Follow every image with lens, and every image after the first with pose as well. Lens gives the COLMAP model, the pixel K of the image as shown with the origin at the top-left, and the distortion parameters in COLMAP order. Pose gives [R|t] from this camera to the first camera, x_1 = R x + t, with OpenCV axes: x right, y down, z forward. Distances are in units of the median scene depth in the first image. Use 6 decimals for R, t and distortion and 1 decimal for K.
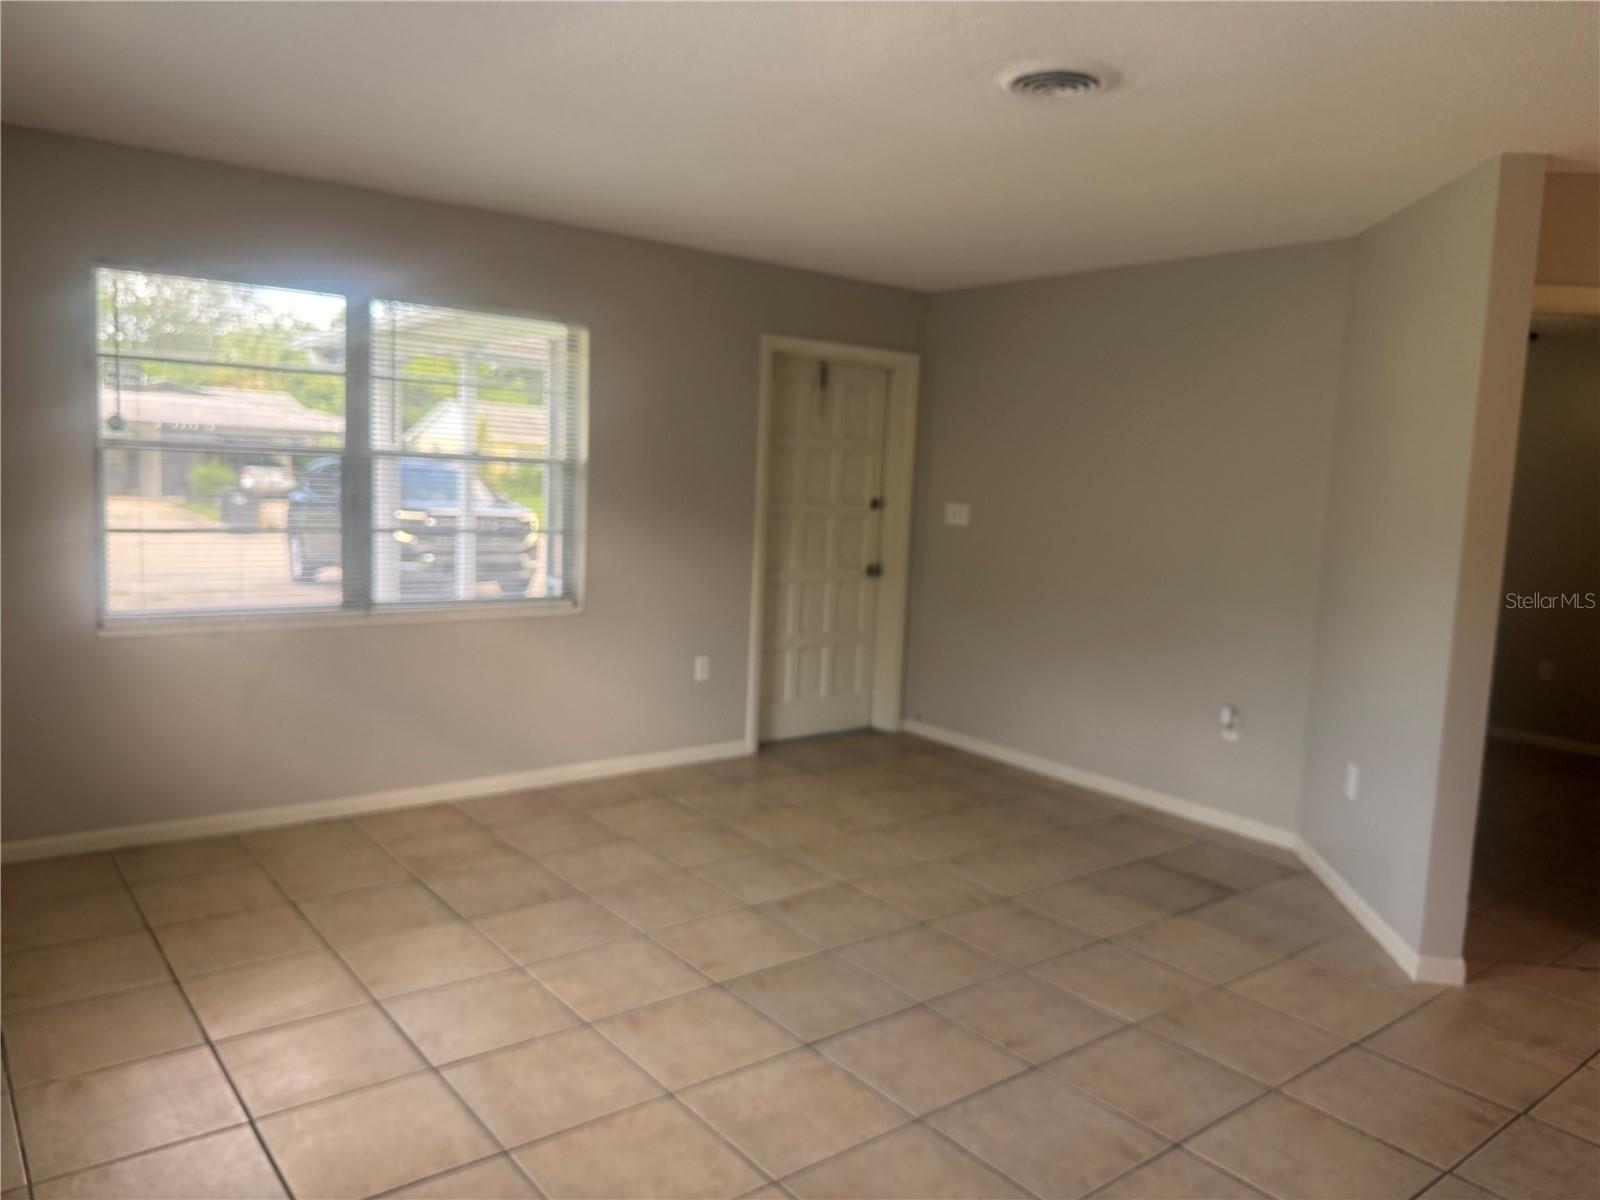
lens RADIAL K [[1146.3, 0, 791.2], [0, 1146.3, 601.7], [0, 0, 1]] dist [0.057284, -0.098070]
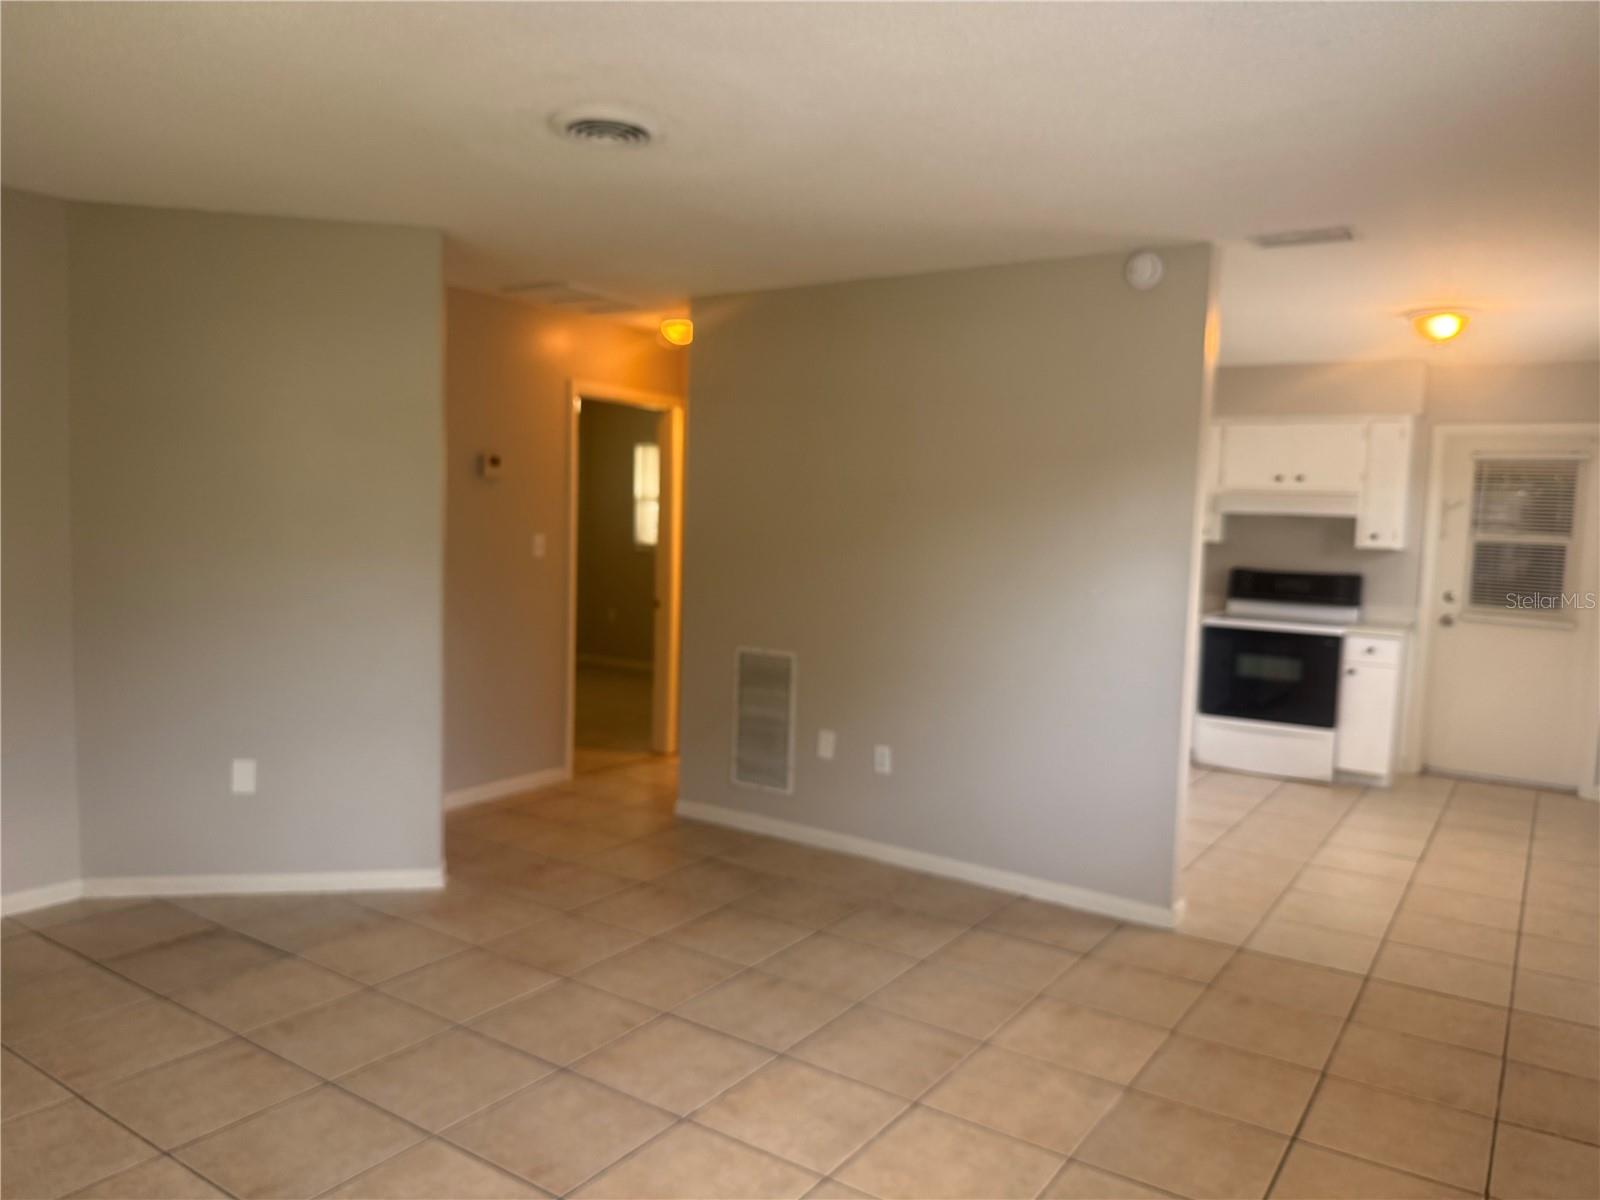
lens RADIAL K [[1146.3, 0, 794.7], [0, 1146.3, 599.9], [0, 0, 1]] dist [0.057284, -0.098070]
pose [[-0.298354, -0.128300, 0.945793, -0.887661], [0.066943, 0.985671, 0.154827, -0.183763], [-0.952105, 0.109508, -0.285491, 1.179273]]
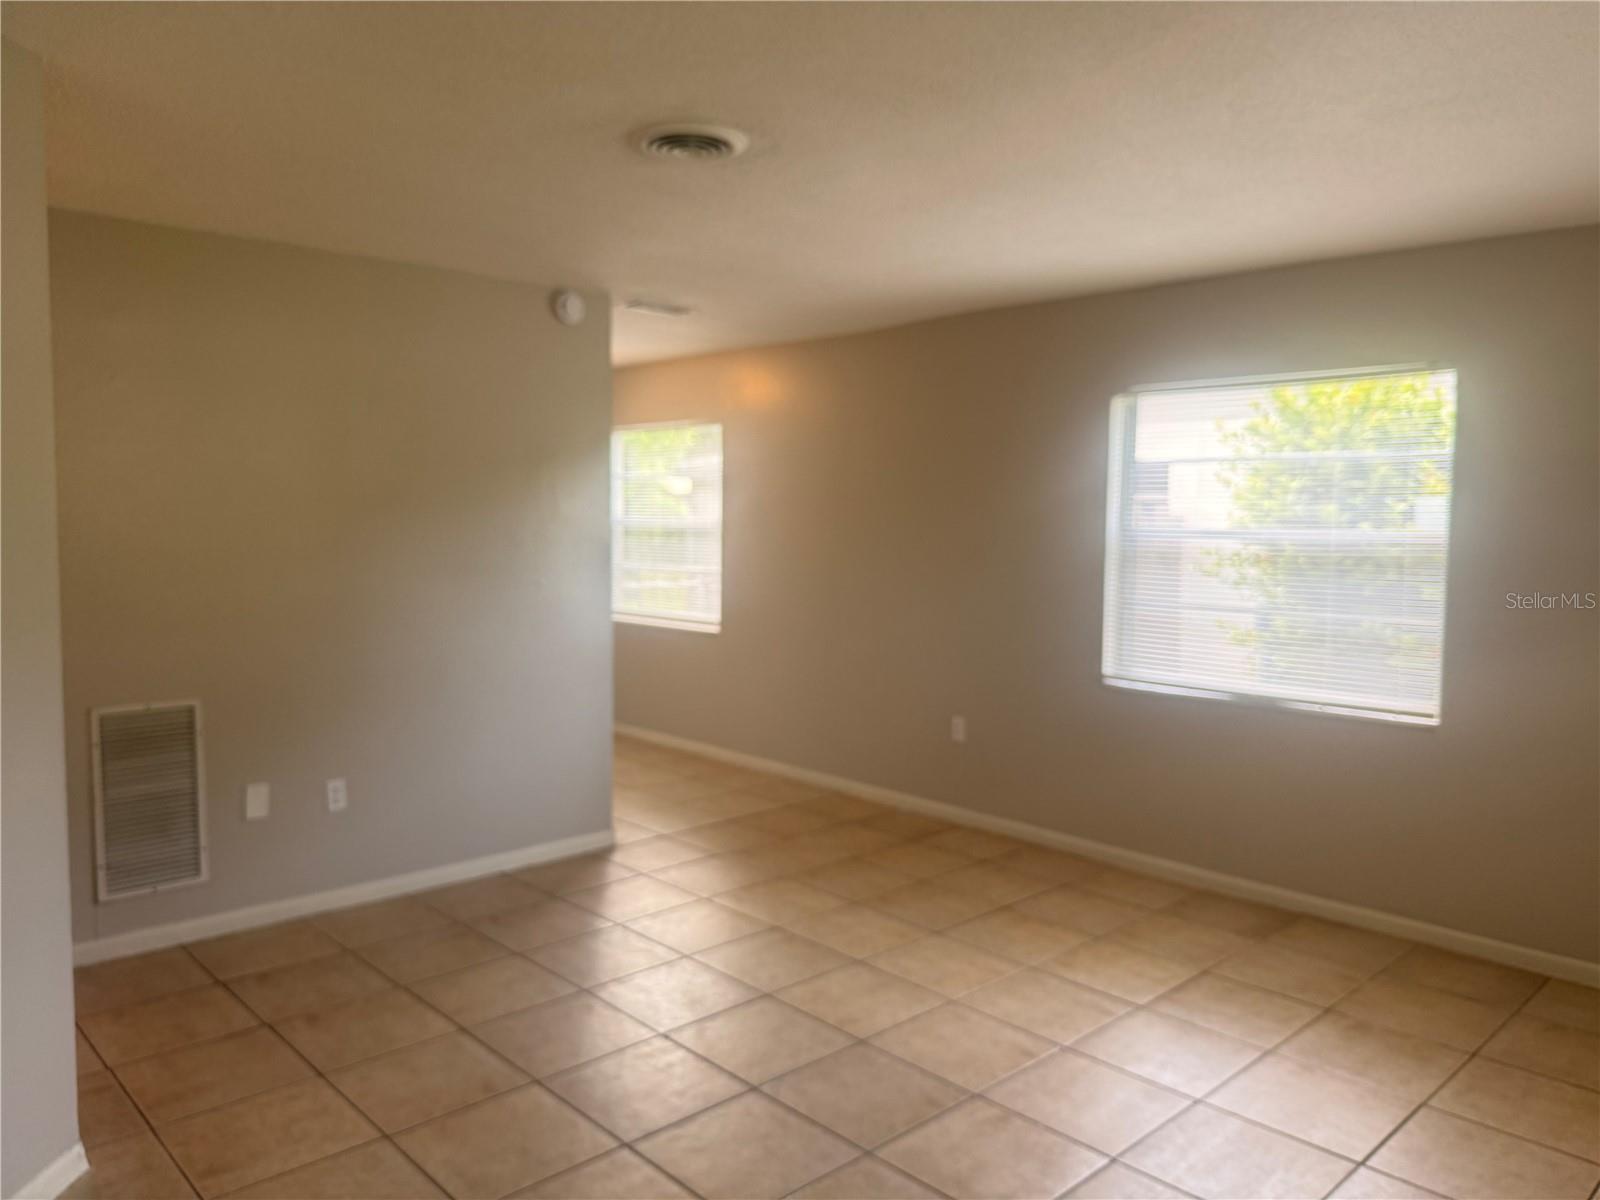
lens RADIAL K [[1146.3, 0, 797.0], [0, 1146.3, 606.9], [0, 0, 1]] dist [0.057284, -0.098070]
pose [[-0.994084, -0.051020, -0.095884, 0.214480], [-0.068200, 0.980282, 0.185461, -0.244711], [0.084531, 0.190903, -0.977962, 2.089828]]
